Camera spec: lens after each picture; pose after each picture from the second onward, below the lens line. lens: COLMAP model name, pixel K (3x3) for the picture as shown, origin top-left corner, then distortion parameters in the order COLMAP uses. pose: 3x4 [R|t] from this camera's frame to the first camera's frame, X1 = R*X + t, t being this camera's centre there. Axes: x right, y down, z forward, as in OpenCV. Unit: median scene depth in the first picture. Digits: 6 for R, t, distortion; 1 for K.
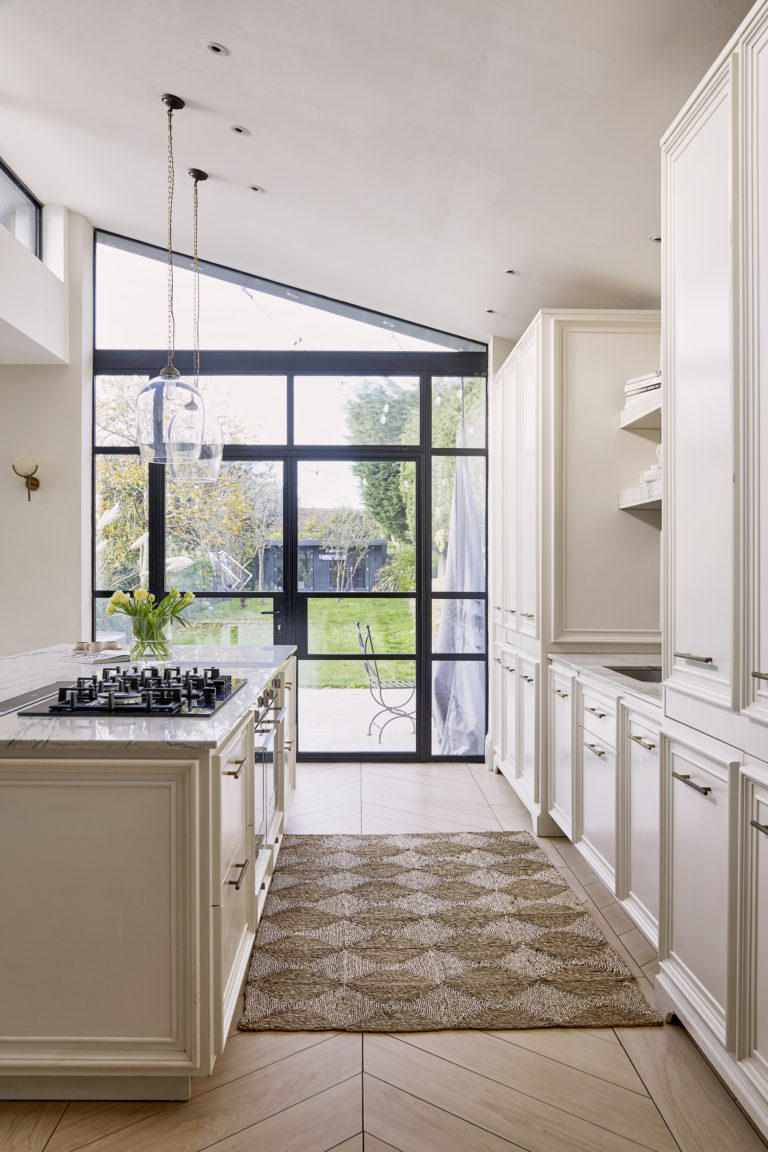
lens RADIAL K [[1009.2, 0, 382.5], [0, 1009.2, 573.6], [0, 0, 1]] dist [-0.040626, -0.008431]
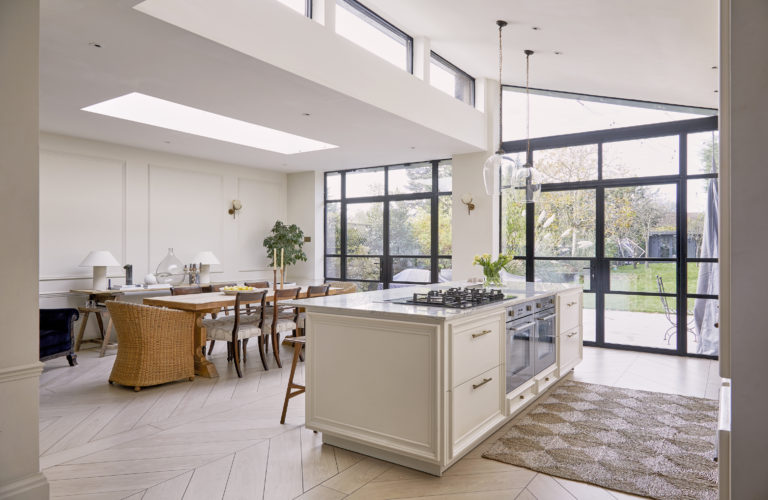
lens RADIAL K [[501.7, 0, 386.1], [0, 501.7, 246.6], [0, 0, 1]] dist [0.000713, -0.008511]
pose [[0.814966, -0.003836, -0.579496, 0.206184], [-0.000275, 0.999975, -0.007005, 0.007220], [0.579509, 0.005869, 0.814945, -0.003917]]
